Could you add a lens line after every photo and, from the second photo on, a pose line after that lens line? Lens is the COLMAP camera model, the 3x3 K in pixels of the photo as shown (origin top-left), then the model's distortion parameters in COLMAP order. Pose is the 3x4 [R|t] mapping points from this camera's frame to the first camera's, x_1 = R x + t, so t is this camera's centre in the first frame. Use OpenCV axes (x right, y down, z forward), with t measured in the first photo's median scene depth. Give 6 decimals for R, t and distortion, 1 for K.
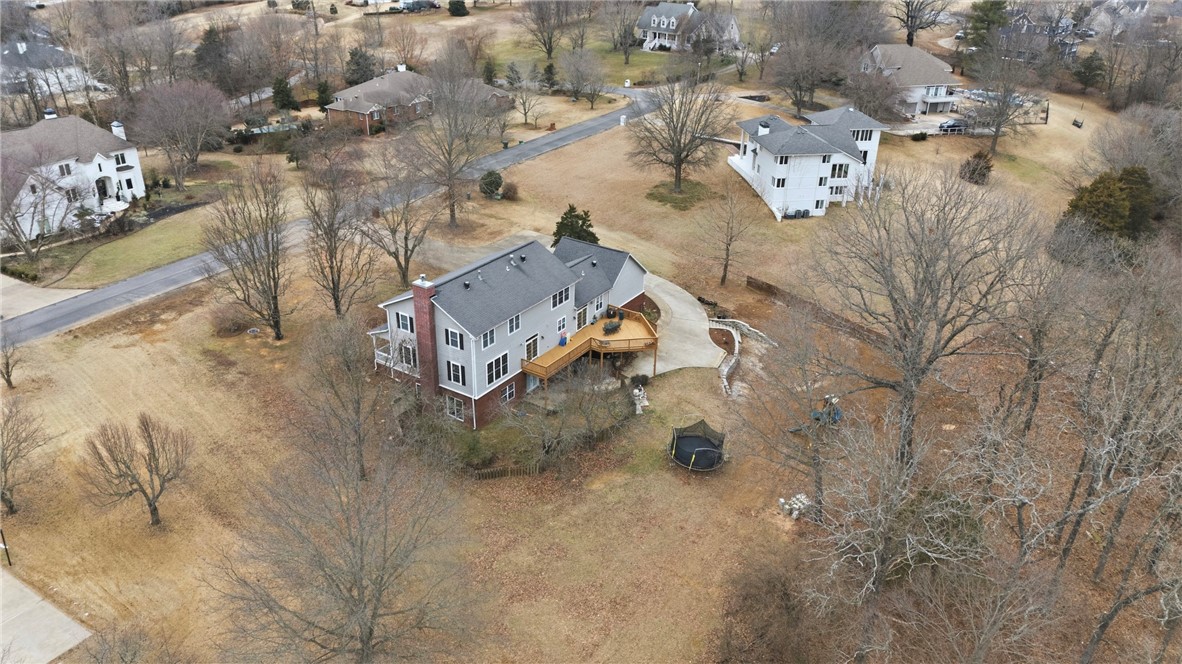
lens RADIAL K [[852.5, 0, 591.0], [0, 852.5, 332.0], [0, 0, 1]] dist [0.060477, 0.000306]
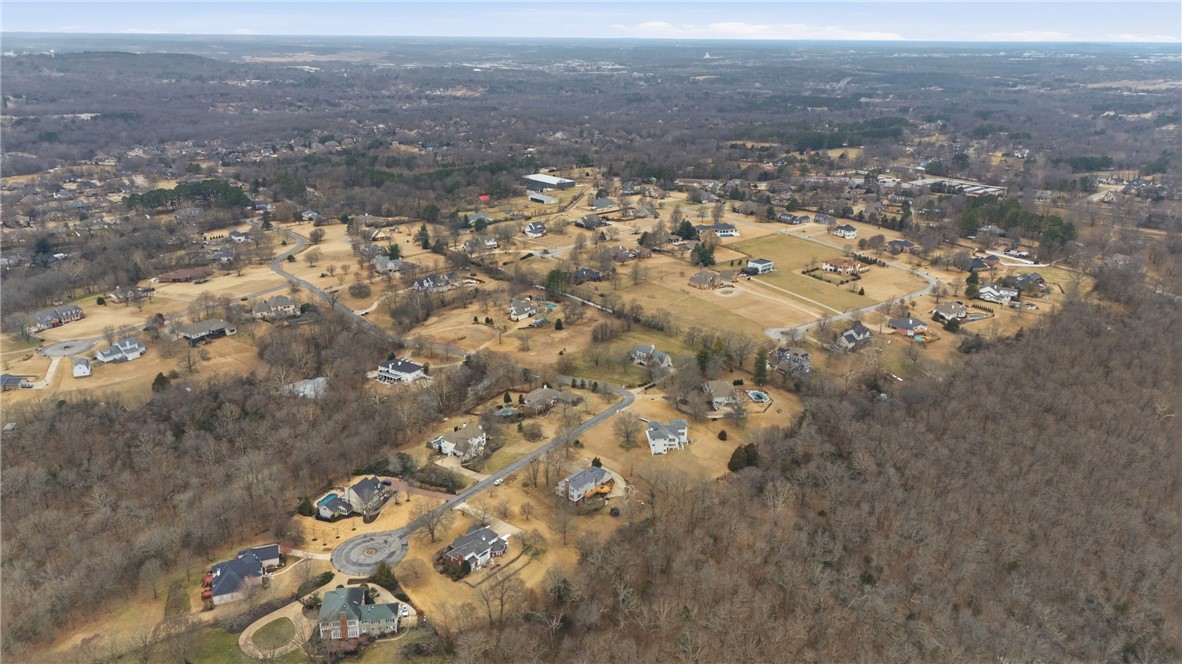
lens RADIAL K [[852.5, 0, 591.0], [0, 852.5, 332.0], [0, 0, 1]] dist [0.060477, 0.000306]
pose [[0.997365, 0.017610, -0.070383, 0.288826], [-0.025802, 0.992770, -0.117229, -0.313015], [0.067810, 0.118736, 0.990608, -3.957944]]
